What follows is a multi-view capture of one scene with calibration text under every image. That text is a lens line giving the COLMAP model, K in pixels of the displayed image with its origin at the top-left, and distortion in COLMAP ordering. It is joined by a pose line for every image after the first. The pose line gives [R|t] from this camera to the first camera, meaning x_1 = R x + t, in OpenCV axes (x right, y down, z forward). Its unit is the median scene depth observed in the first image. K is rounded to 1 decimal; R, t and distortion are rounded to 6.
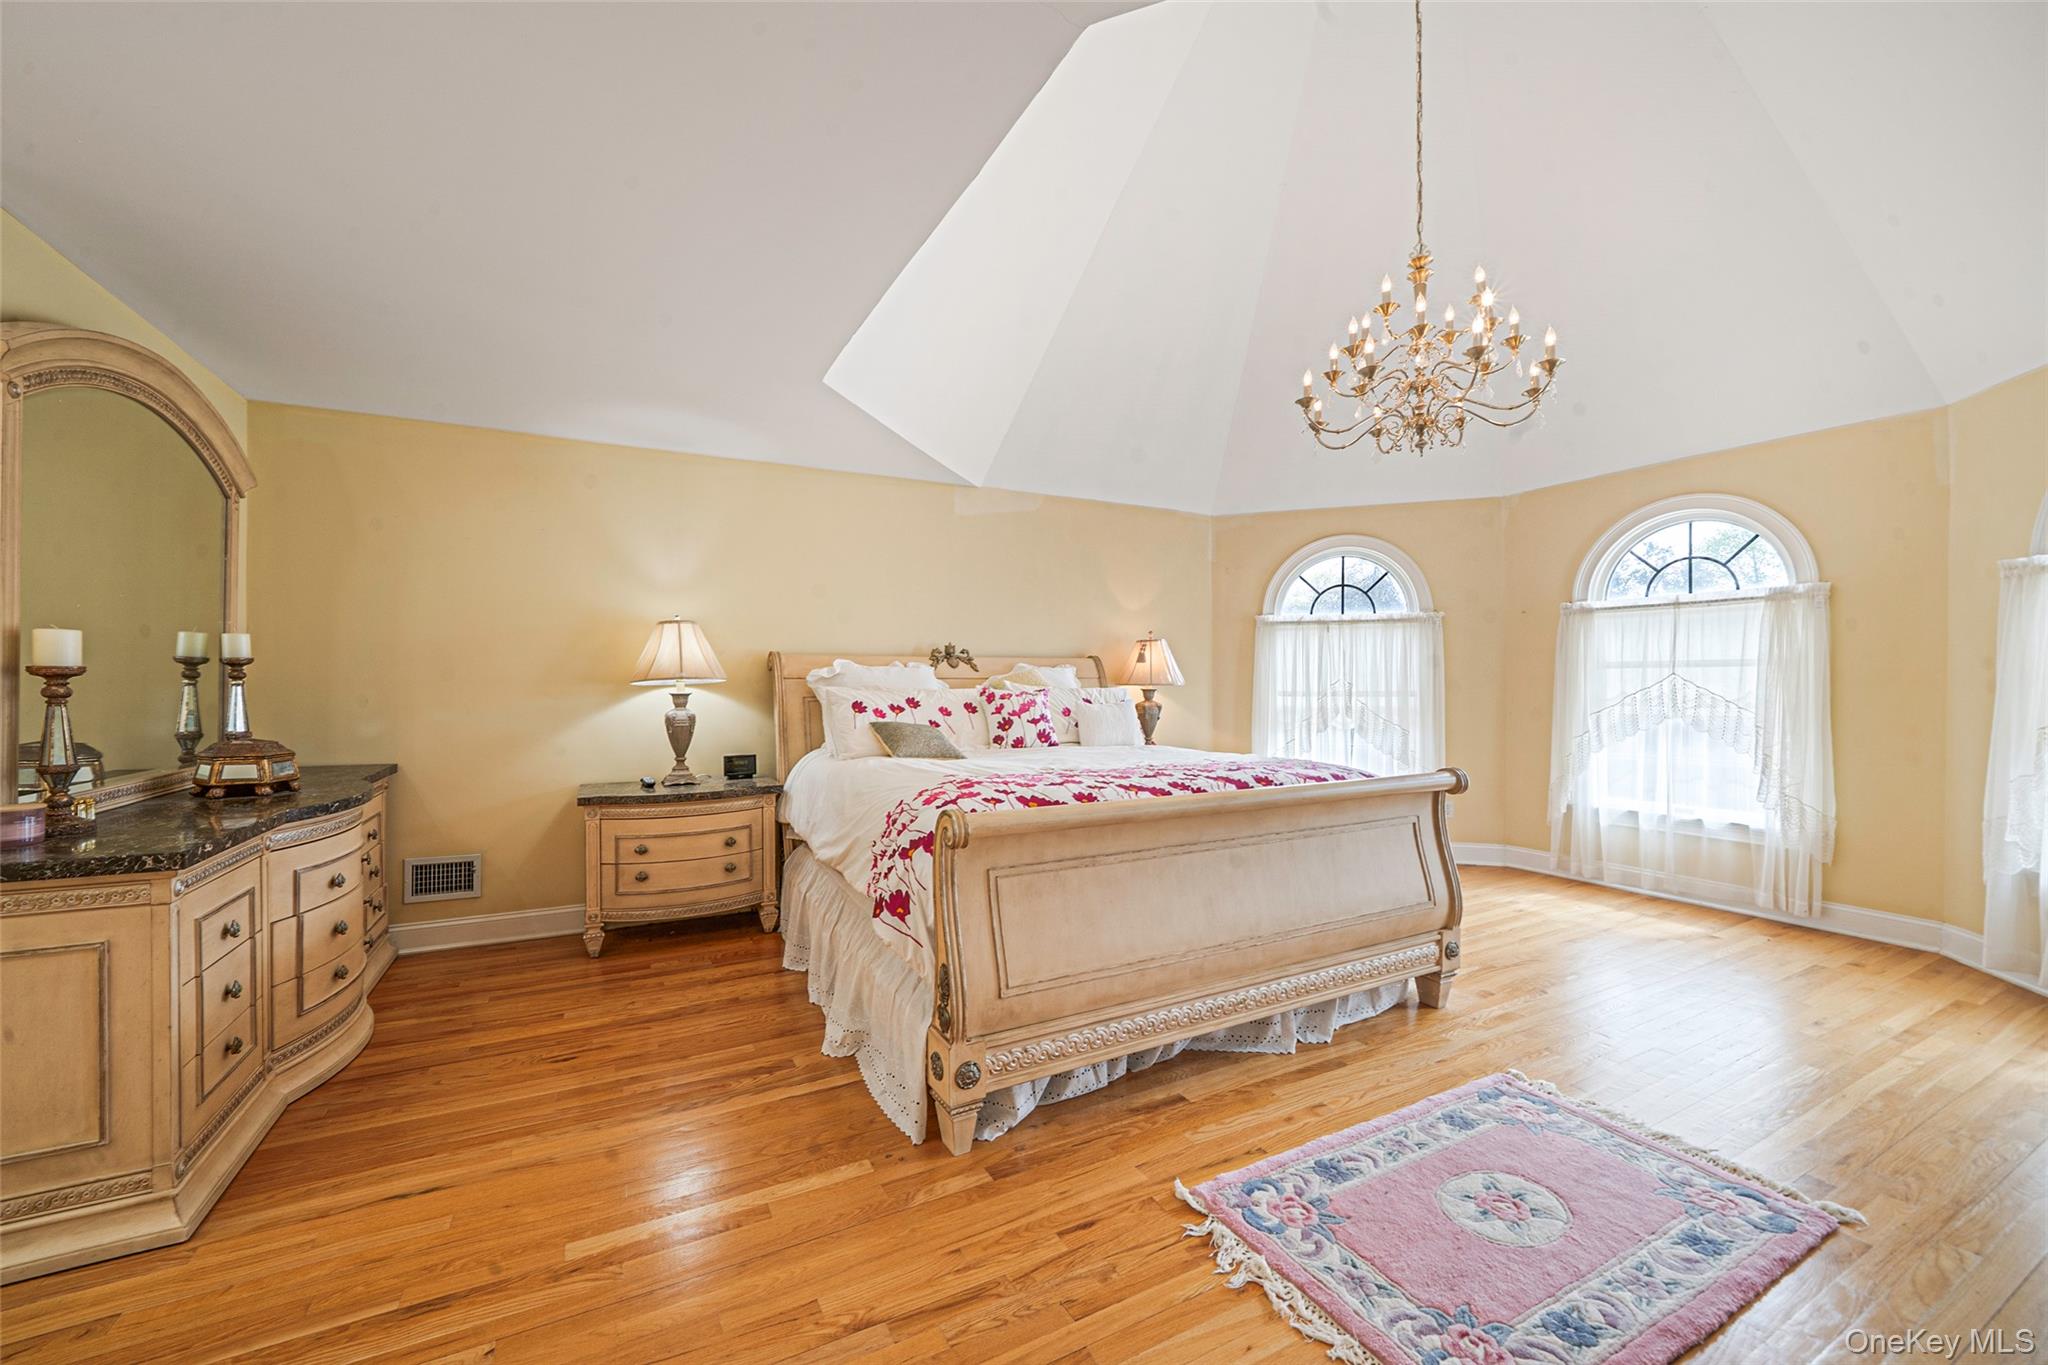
lens RADIAL K [[735.4, 0, 1024.0], [0, 735.4, 682.5], [0, 0, 1]] dist [-0.000224, -0.000020]
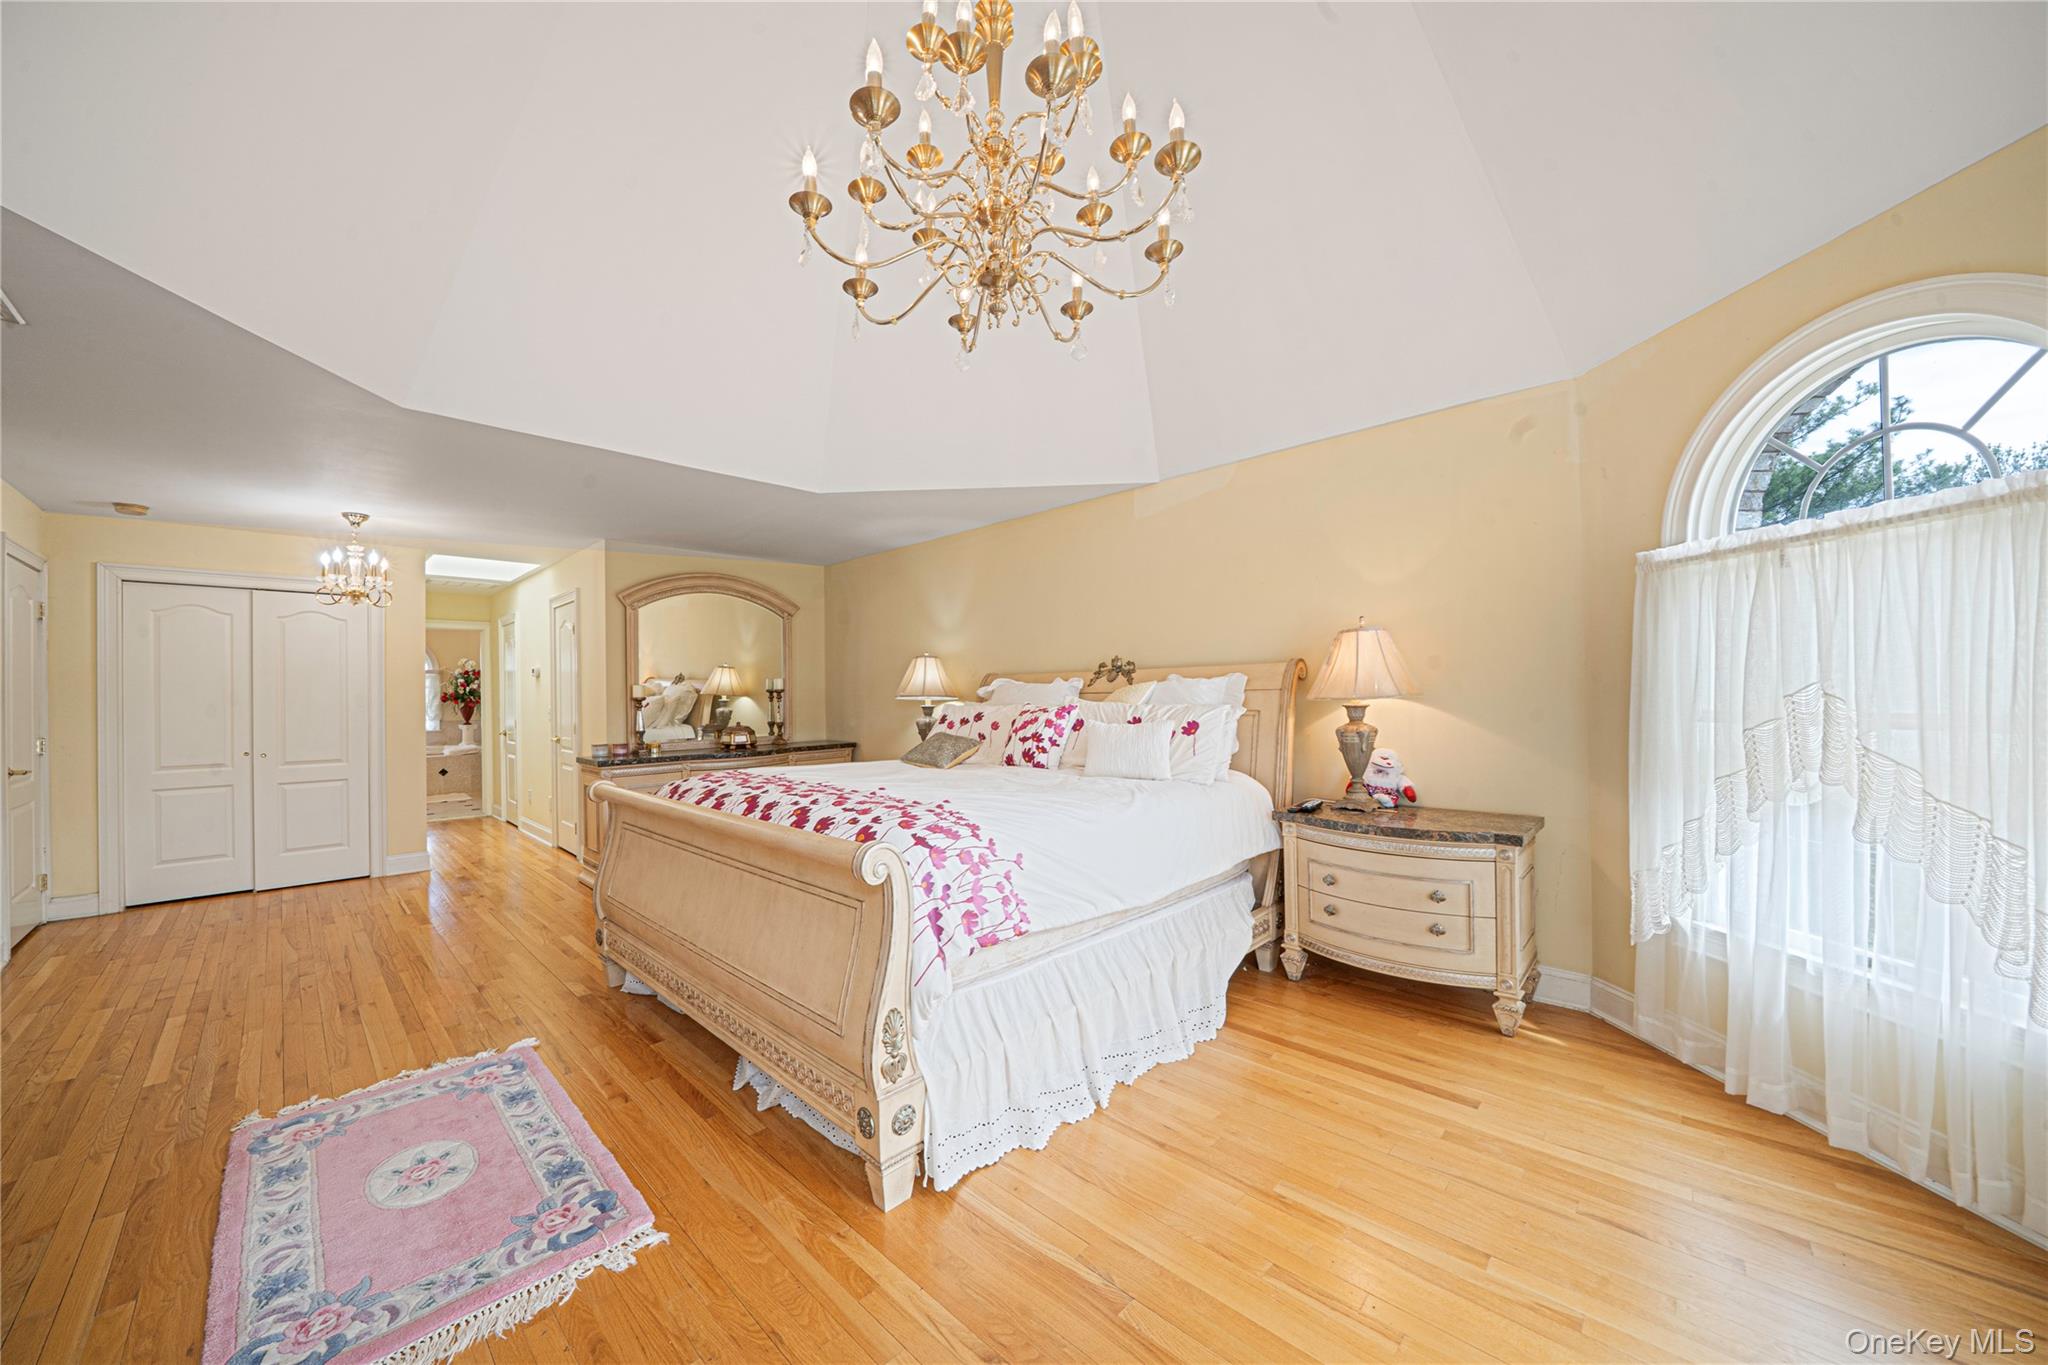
lens RADIAL K [[732.2, 0, 1024.0], [0, 732.2, 682.5], [0, 0, 1]] dist [-0.011853, -0.000001]
pose [[0.331480, -0.022621, -0.943191, 1.417937], [0.008937, 0.999743, -0.020837, -0.002082], [0.943420, -0.001522, 0.331597, 1.058514]]
